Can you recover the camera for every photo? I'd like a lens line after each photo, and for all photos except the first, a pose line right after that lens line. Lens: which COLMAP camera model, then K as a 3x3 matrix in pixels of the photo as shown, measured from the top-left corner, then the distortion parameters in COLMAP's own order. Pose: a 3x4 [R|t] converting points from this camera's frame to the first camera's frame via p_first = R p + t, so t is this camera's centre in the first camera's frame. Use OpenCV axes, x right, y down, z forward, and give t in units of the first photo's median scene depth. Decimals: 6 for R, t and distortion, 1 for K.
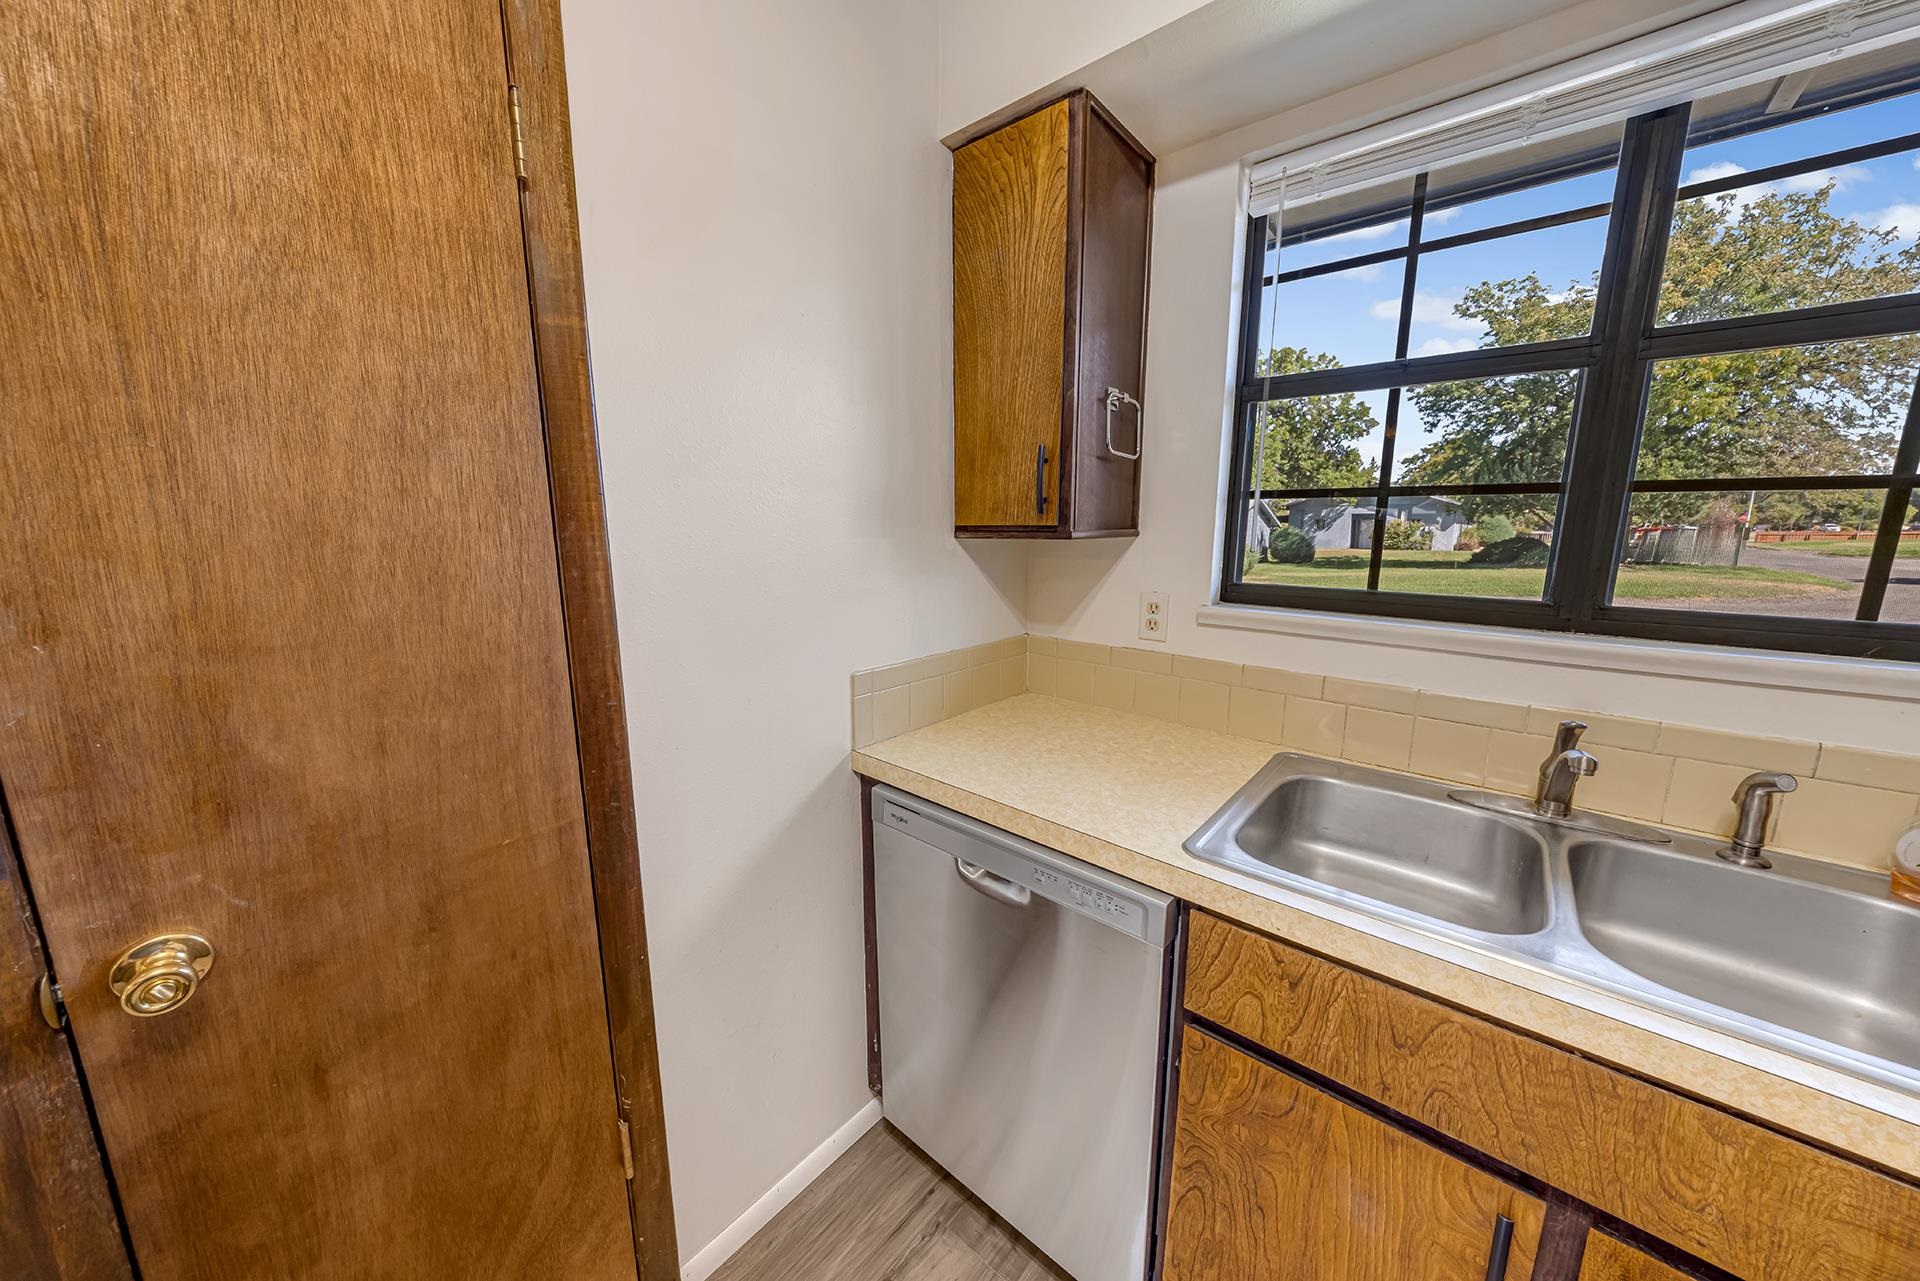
lens RADIAL K [[658.7, 0, 965.6], [0, 658.7, 640.0], [0, 0, 1]] dist [-0.002792, -0.000162]
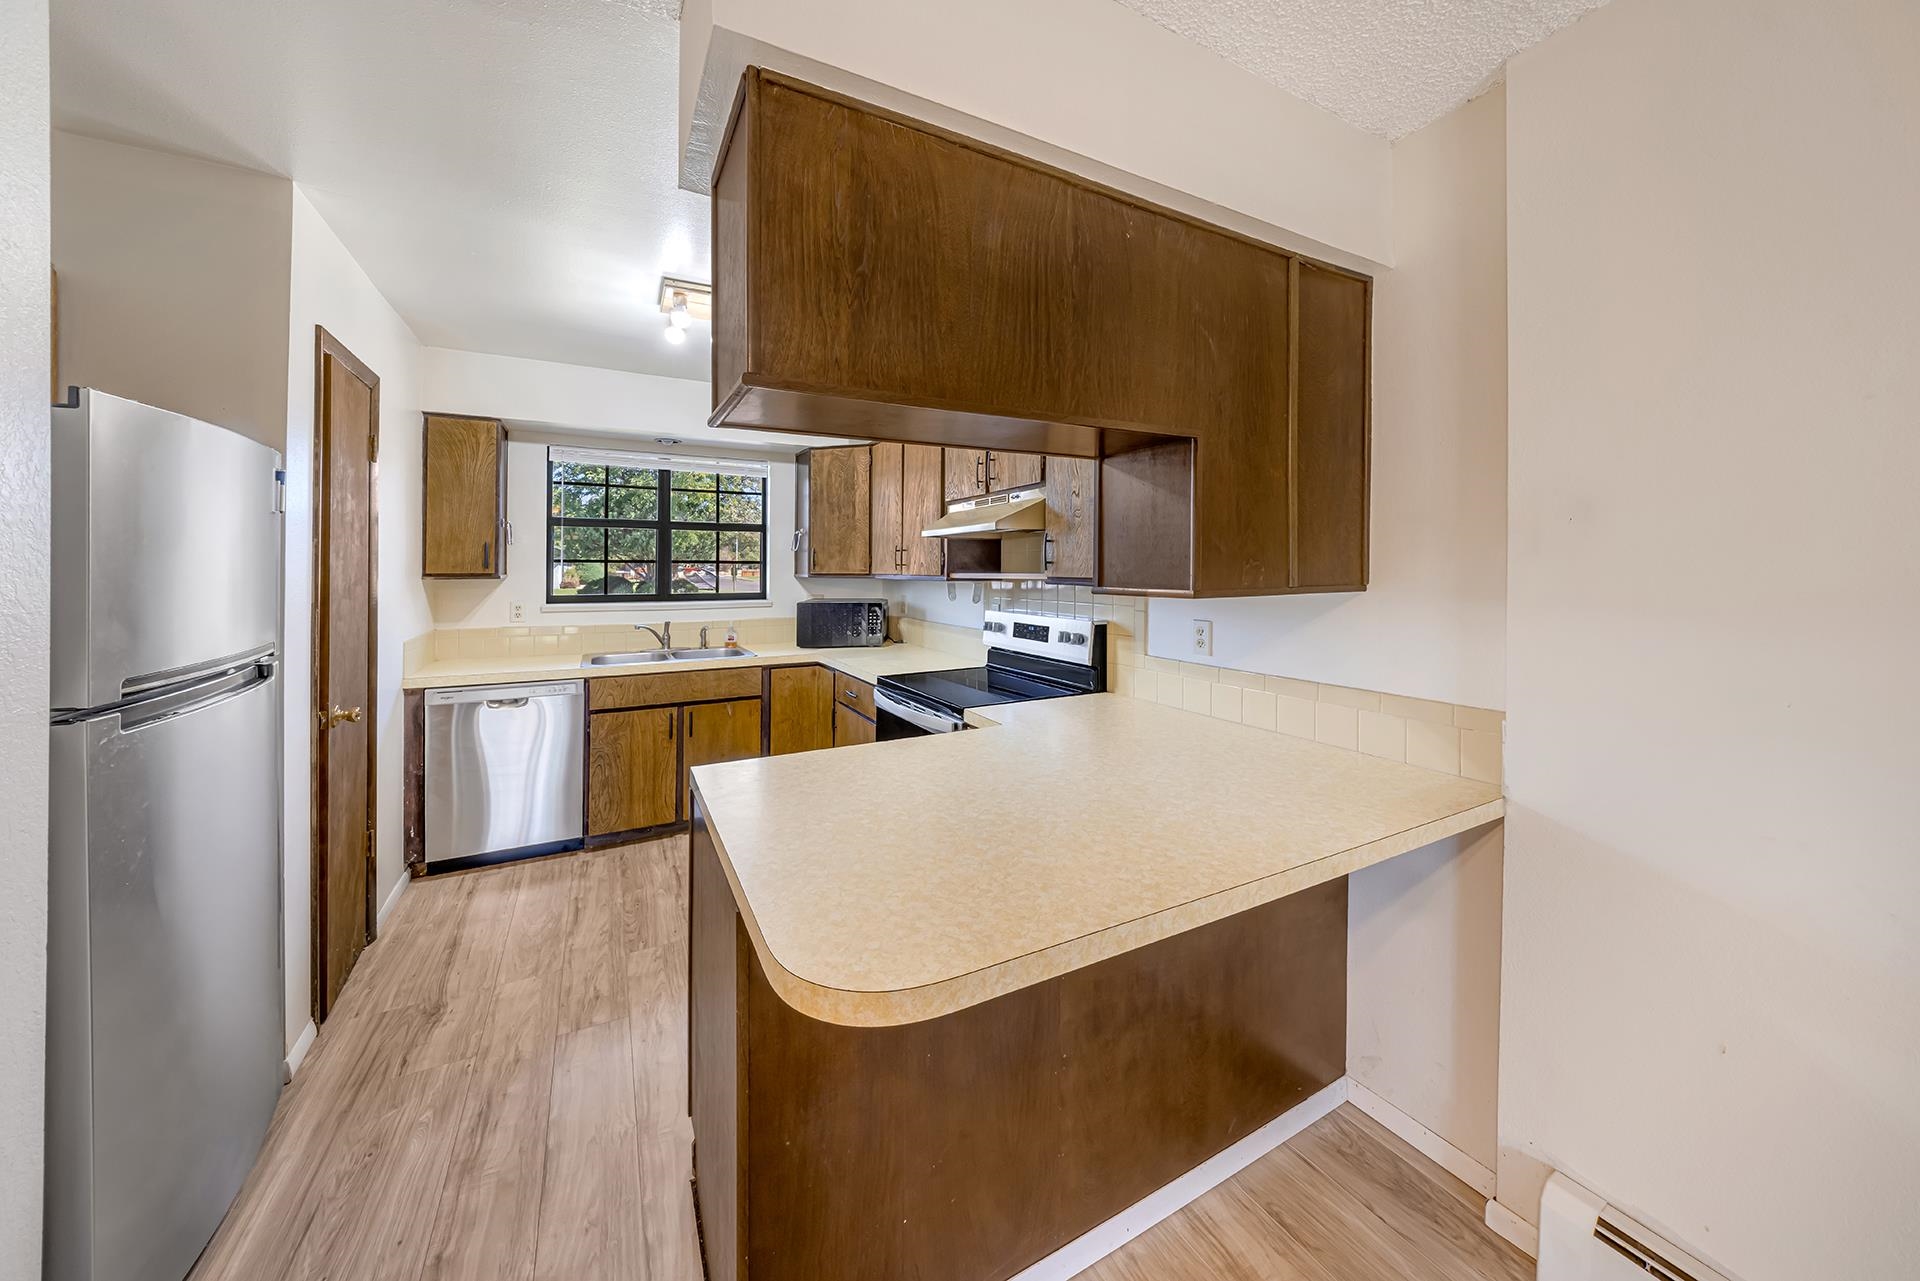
lens RADIAL K [[658.7, 0, 966.7], [0, 658.7, 565.7], [0, 0, 1]] dist [-0.002792, -0.000162]
pose [[0.364643, 0.000187, 0.931147, -1.523929], [0.160530, 0.985014, -0.063062, 0.242527], [-0.917205, 0.172472, 0.359148, -1.541136]]
